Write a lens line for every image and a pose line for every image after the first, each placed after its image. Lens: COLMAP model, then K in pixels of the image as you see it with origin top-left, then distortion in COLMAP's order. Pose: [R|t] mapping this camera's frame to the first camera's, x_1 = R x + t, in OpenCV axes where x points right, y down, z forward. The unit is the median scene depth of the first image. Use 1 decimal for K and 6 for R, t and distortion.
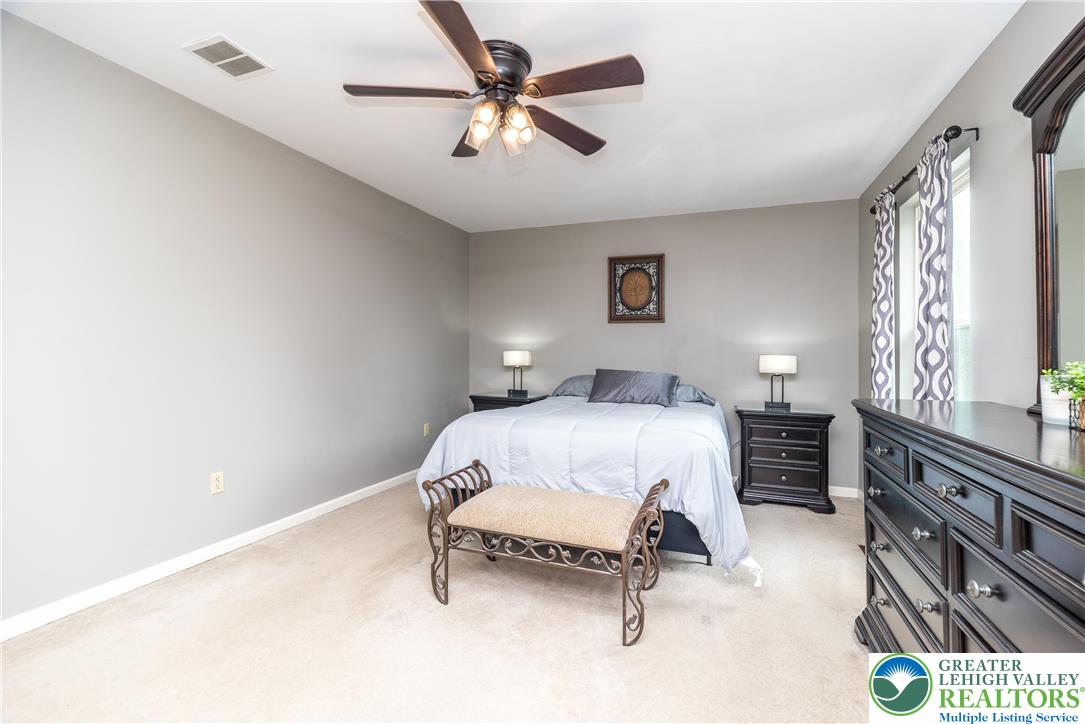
lens RADIAL K [[472.9, 0, 548.3], [0, 472.9, 359.1], [0, 0, 1]] dist [0.007911, 0.000291]
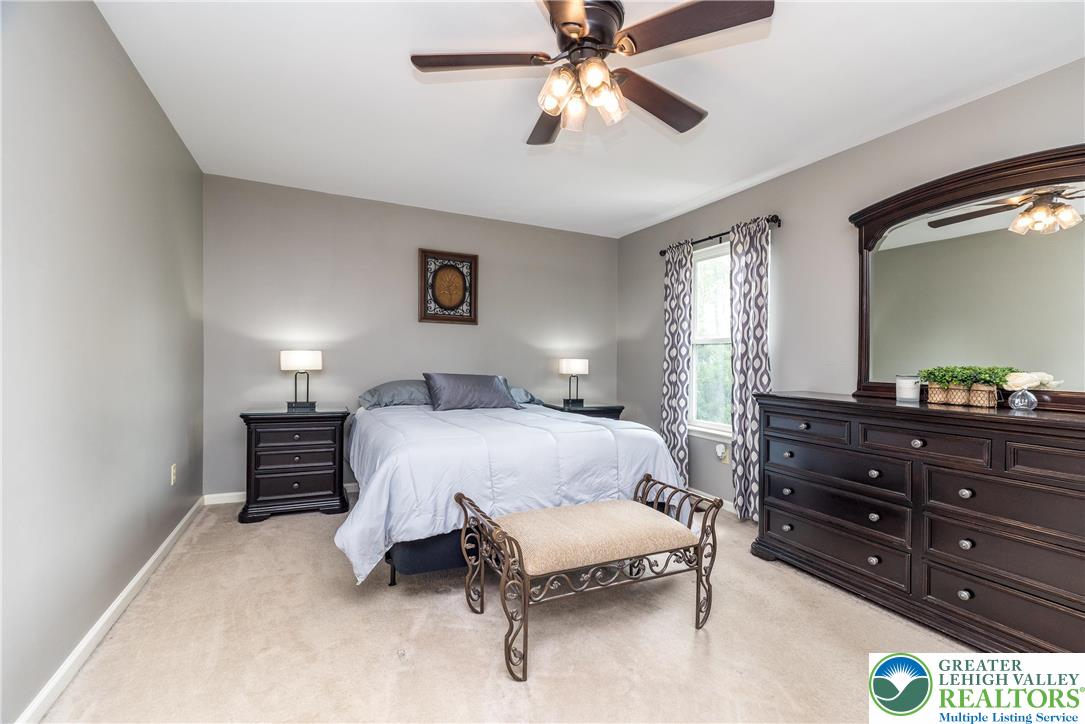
lens RADIAL K [[472.9, 0, 543.4], [0, 472.9, 358.1], [0, 0, 1]] dist [0.007911, 0.000291]
pose [[0.697273, 0.007927, 0.716762, -0.417045], [-0.005482, 0.999969, -0.005727, -0.003428], [-0.716785, 0.000064, 0.697294, 0.241789]]
